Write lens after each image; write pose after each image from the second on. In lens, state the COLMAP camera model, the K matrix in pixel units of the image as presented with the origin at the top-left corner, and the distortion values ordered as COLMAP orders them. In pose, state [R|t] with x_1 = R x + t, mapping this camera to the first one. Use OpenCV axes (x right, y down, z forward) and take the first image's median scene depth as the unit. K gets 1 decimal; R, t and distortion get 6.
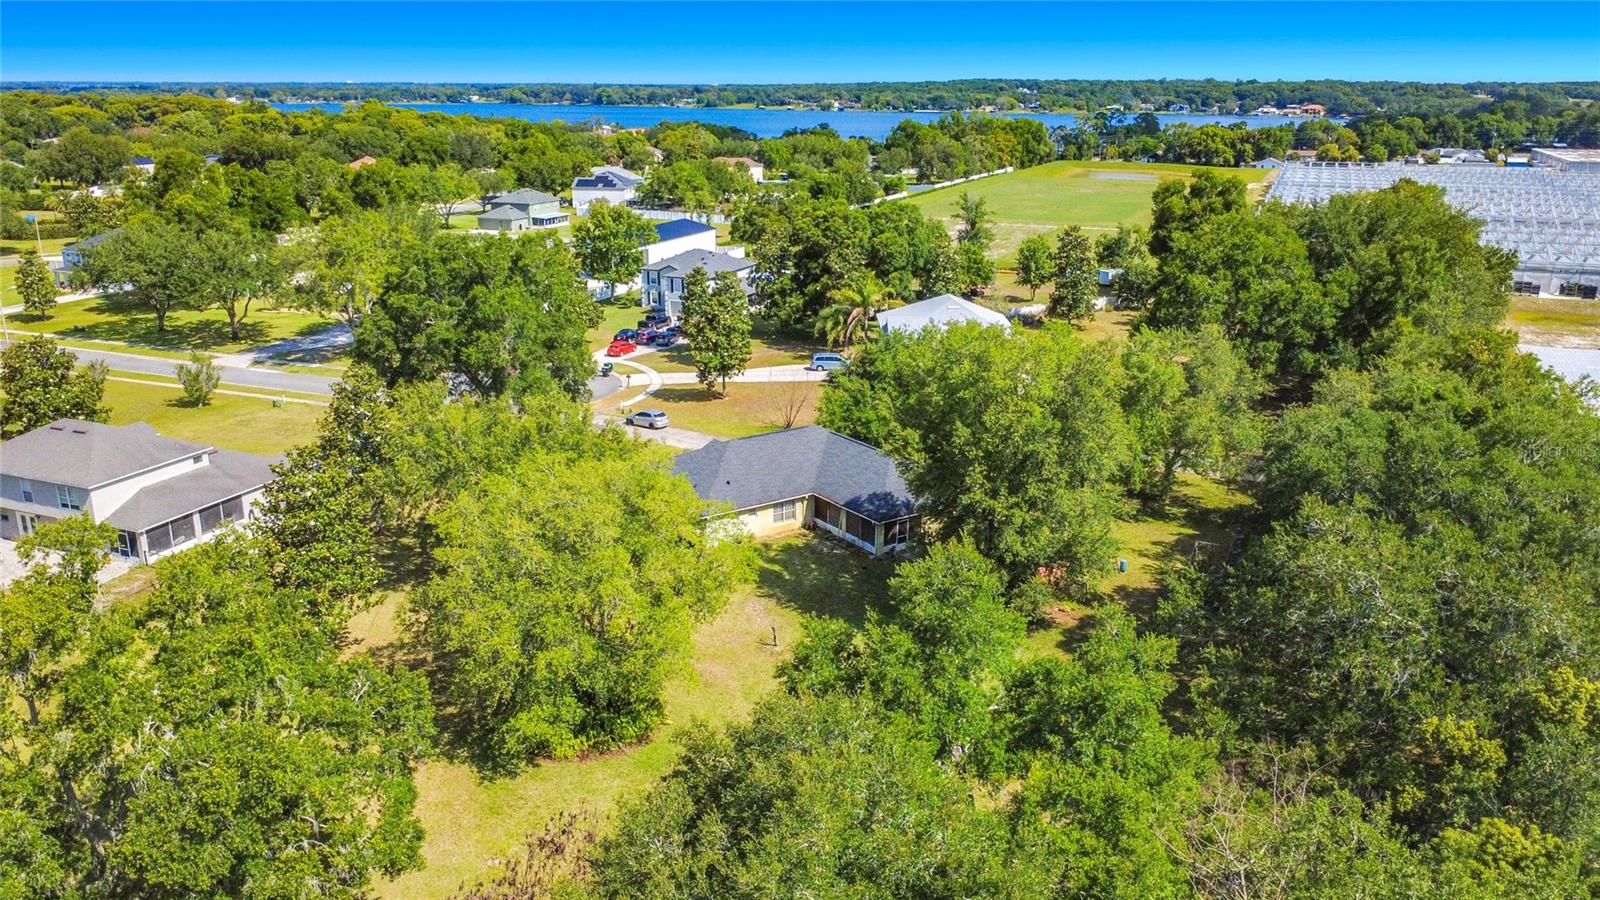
lens RADIAL K [[1238.0, 0, 800.0], [0, 1238.0, 450.0], [0, 0, 1]] dist [-0.005795, 0.003343]
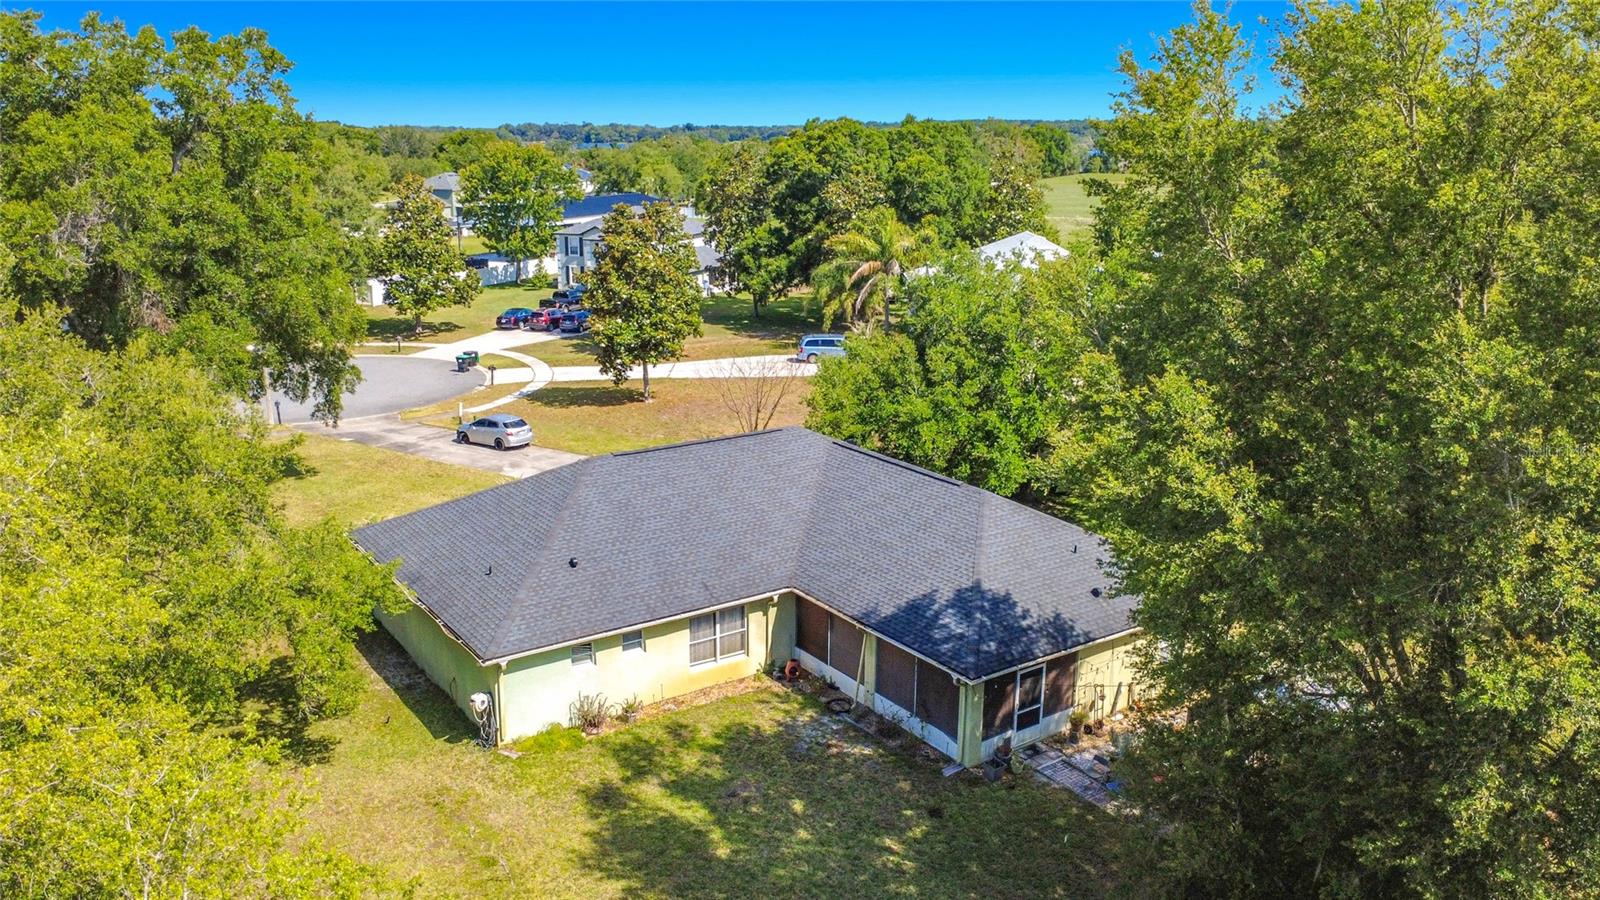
lens RADIAL K [[1238.0, 0, 800.0], [0, 1238.0, 450.0], [0, 0, 1]] dist [-0.005795, 0.003343]
pose [[0.999995, 0.000292, 0.003136, 0.008476], [-0.000163, 0.999166, -0.040823, 0.004667], [-0.003145, 0.040822, 0.999161, 0.425080]]
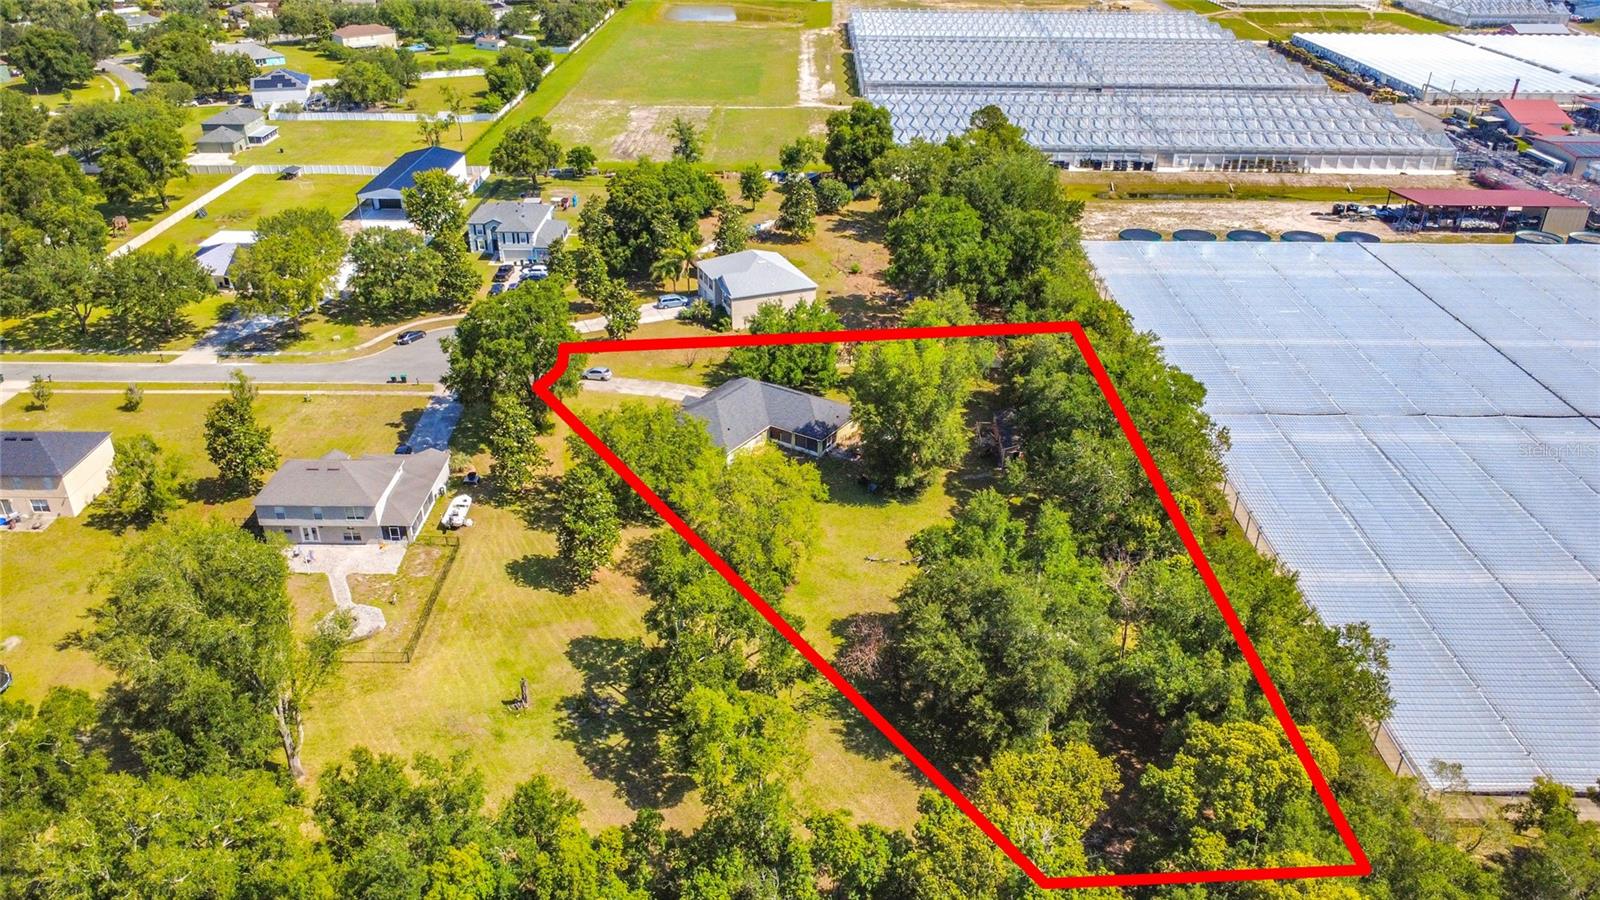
lens RADIAL K [[1238.0, 0, 800.0], [0, 1238.0, 450.0], [0, 0, 1]] dist [-0.005795, 0.003343]
pose [[0.923147, -0.174565, 0.342529, -0.393692], [0.104314, 0.971278, 0.213861, -0.213209], [-0.370024, -0.161695, 0.914843, -0.436930]]
